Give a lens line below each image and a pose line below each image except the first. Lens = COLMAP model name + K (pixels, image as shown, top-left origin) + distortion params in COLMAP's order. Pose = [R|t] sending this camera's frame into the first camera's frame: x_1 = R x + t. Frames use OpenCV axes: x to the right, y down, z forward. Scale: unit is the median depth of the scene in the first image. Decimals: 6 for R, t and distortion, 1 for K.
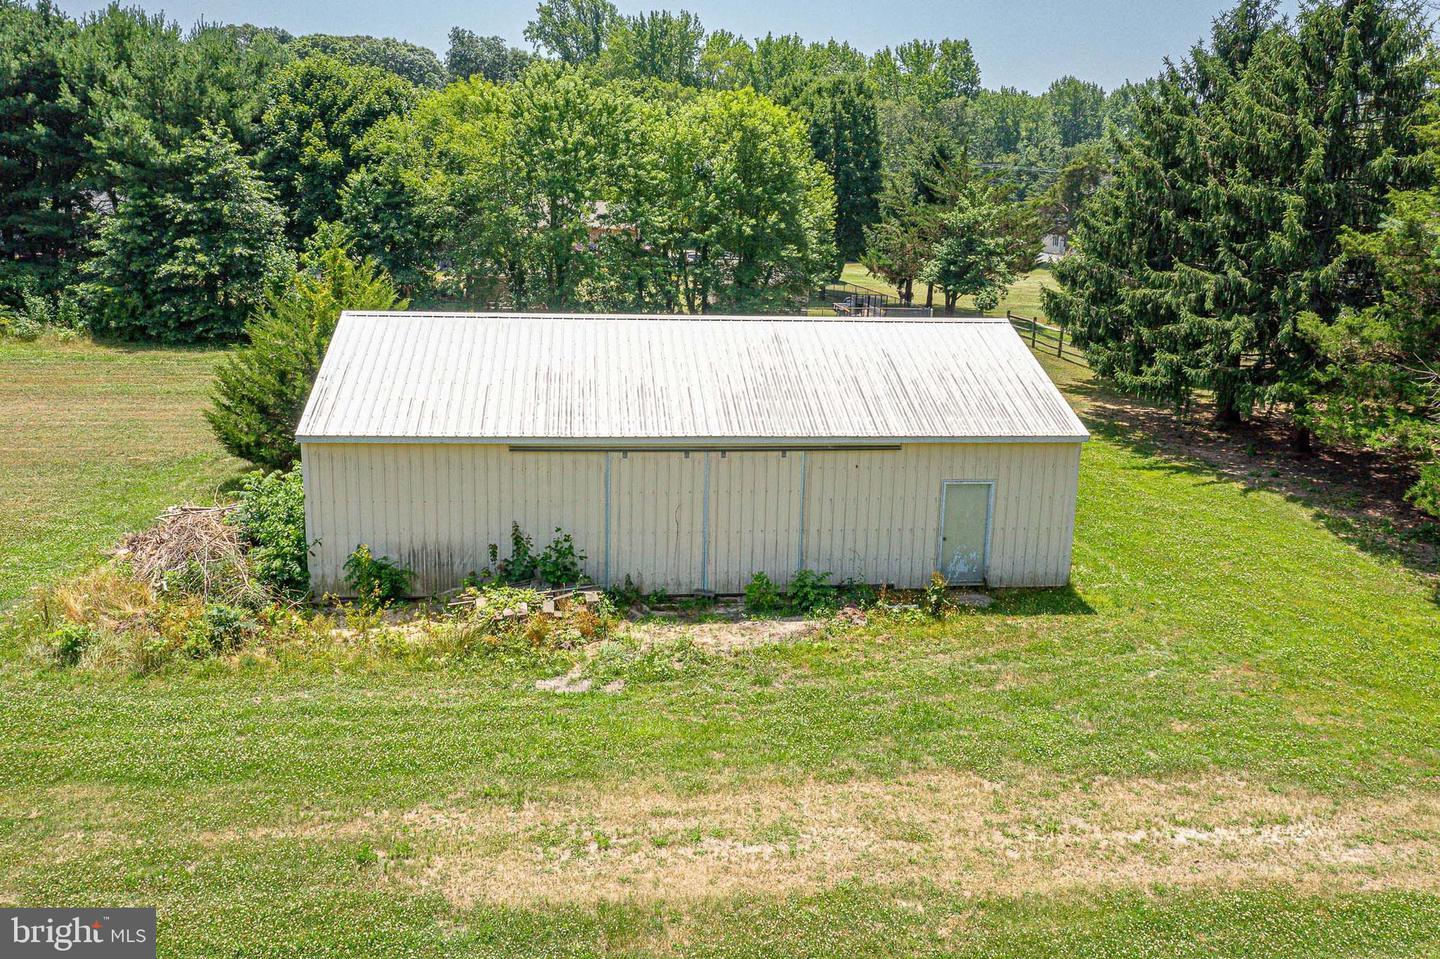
lens RADIAL K [[1183.7, 0, 722.0], [0, 1183.7, 467.2], [0, 0, 1]] dist [0.002560, -0.005789]
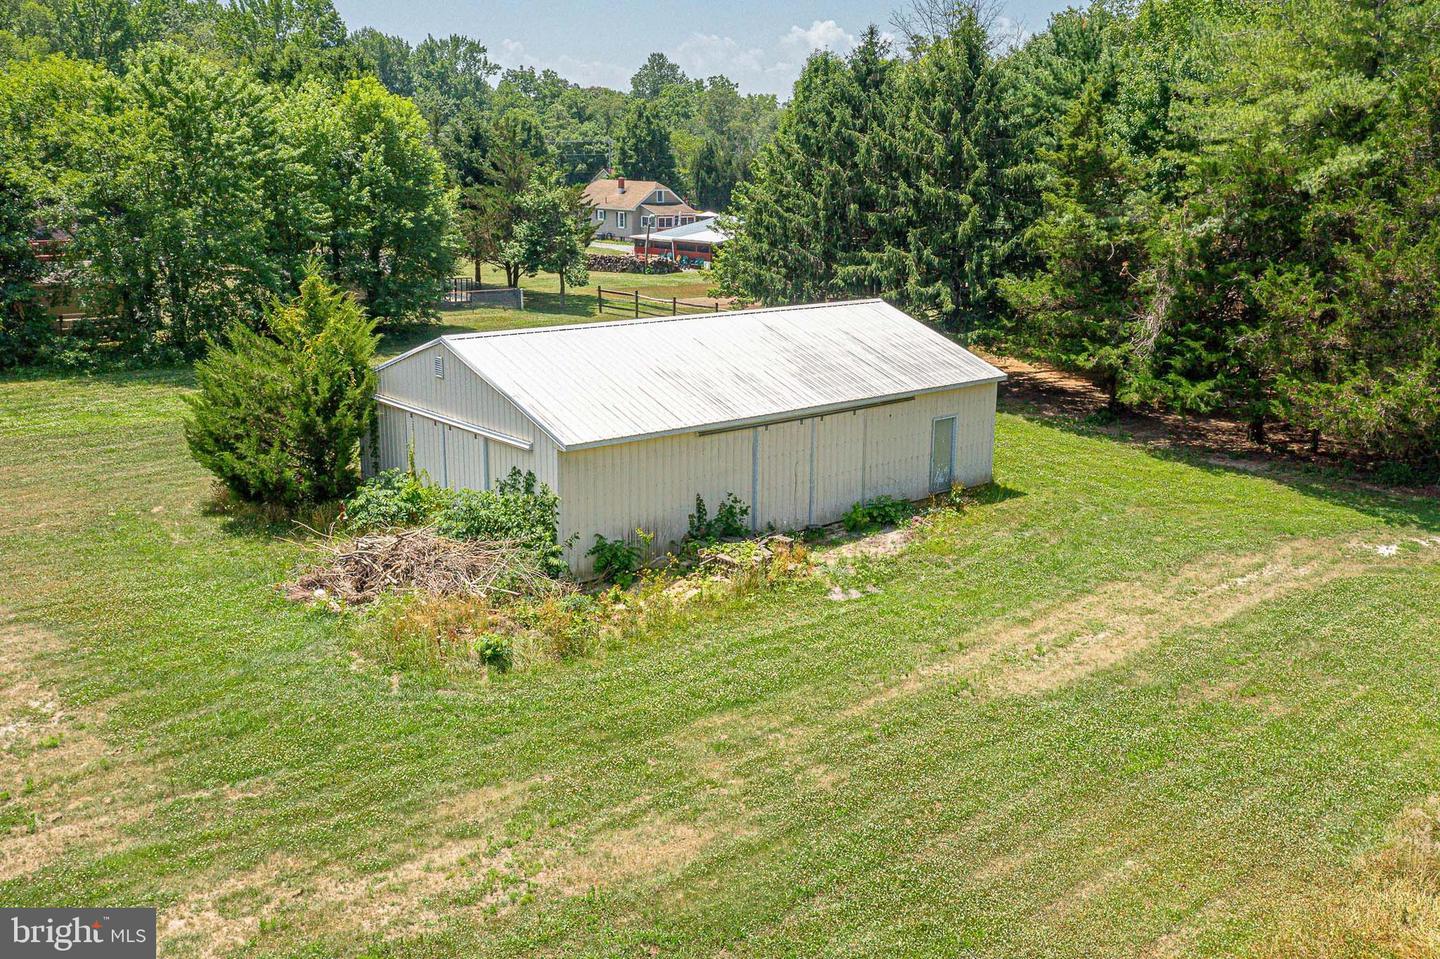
lens RADIAL K [[1298.5, 0, 776.8], [0, 1298.5, 452.9], [0, 0, 1]] dist [-0.003695, 0.011932]
pose [[0.801019, -0.138668, 0.582357, -0.911353], [0.133449, 0.989685, 0.052102, -0.056425], [-0.583575, 0.035980, 0.811262, -0.142332]]
